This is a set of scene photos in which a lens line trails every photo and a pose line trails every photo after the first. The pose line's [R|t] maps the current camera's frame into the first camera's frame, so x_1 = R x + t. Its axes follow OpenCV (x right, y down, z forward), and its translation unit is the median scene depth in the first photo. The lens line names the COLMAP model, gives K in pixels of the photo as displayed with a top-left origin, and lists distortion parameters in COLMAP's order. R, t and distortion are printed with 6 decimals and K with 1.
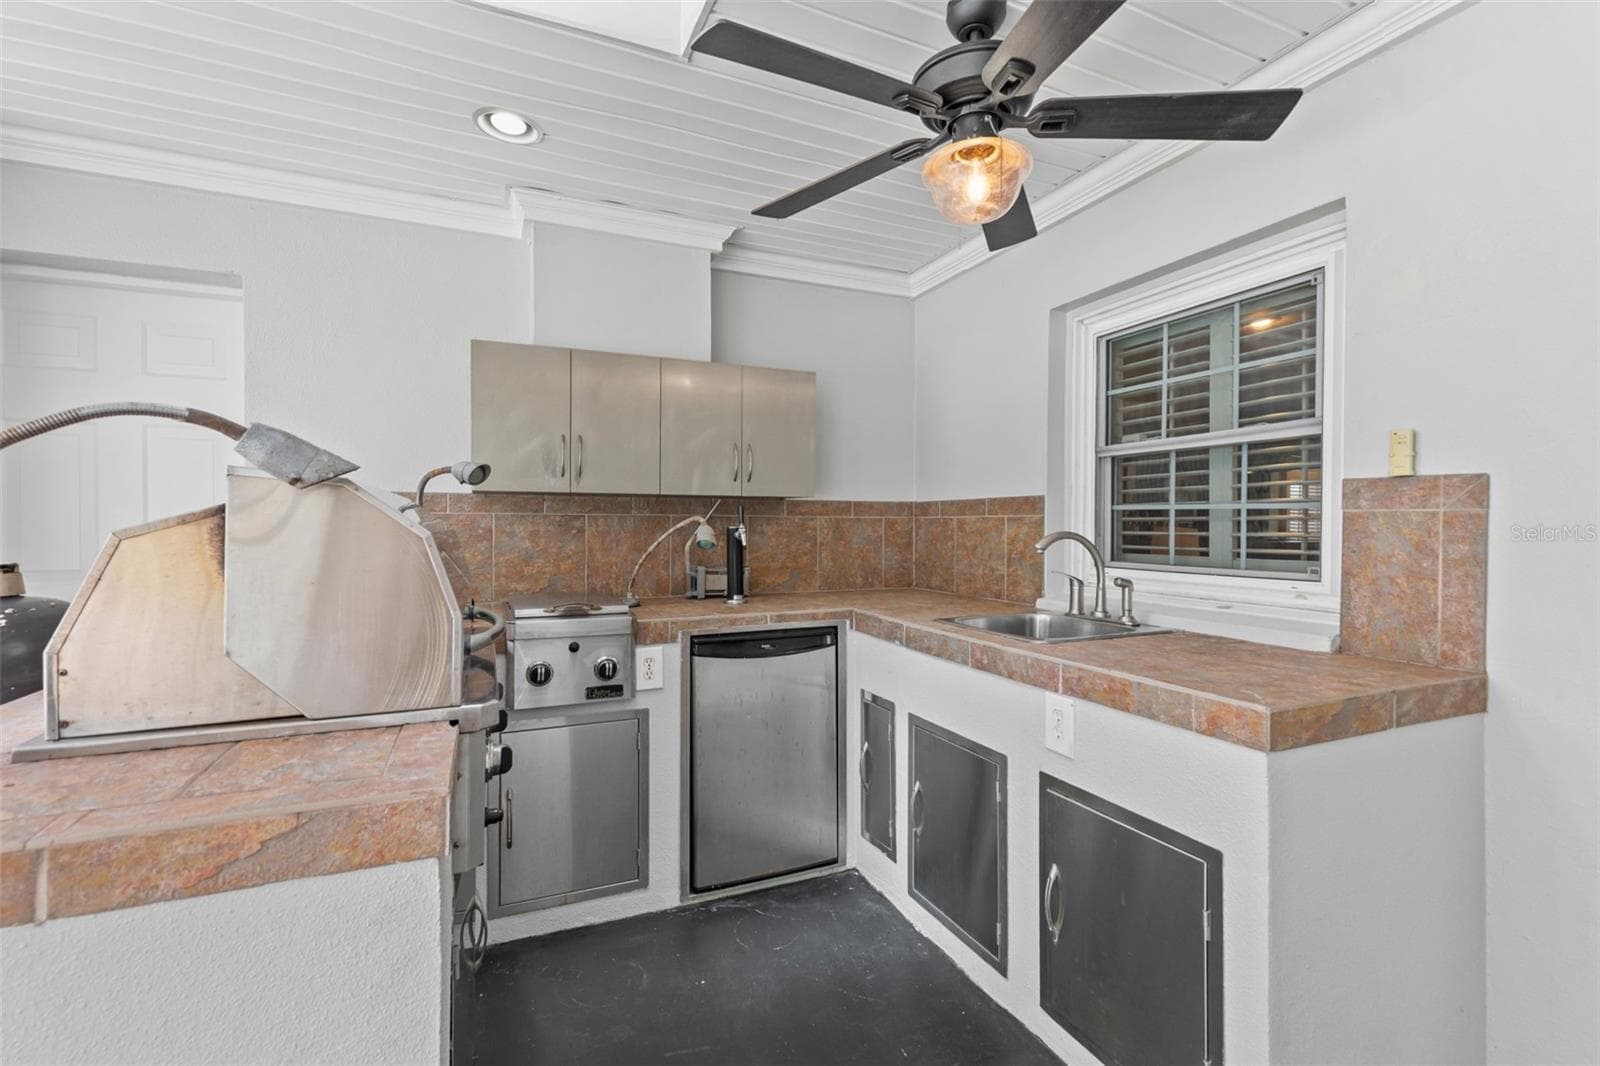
lens RADIAL K [[718.6, 0, 807.3], [0, 718.6, 534.0], [0, 0, 1]] dist [0.010474, -0.000192]
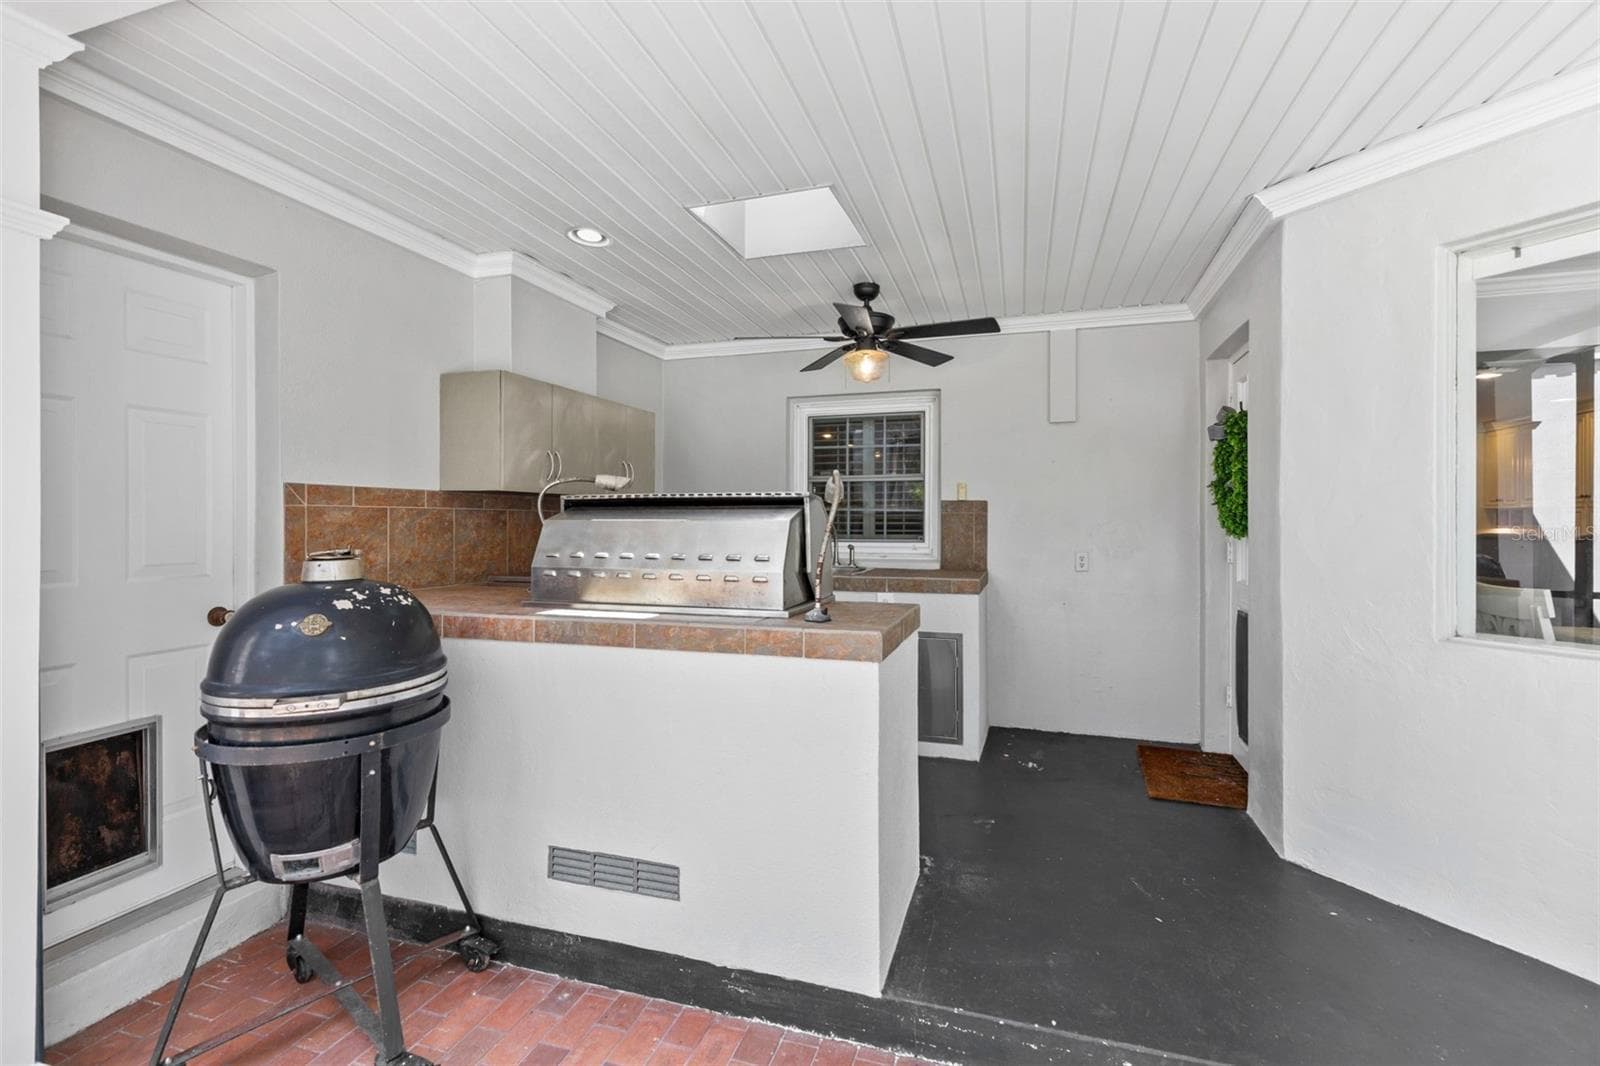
lens RADIAL K [[718.6, 0, 807.3], [0, 718.6, 534.0], [0, 0, 1]] dist [0.010474, -0.000192]
pose [[0.660241, -0.014879, 0.750906, -1.093300], [0.010248, 0.999889, 0.010802, 0.006981], [-0.750984, 0.000563, 0.660320, -0.232026]]
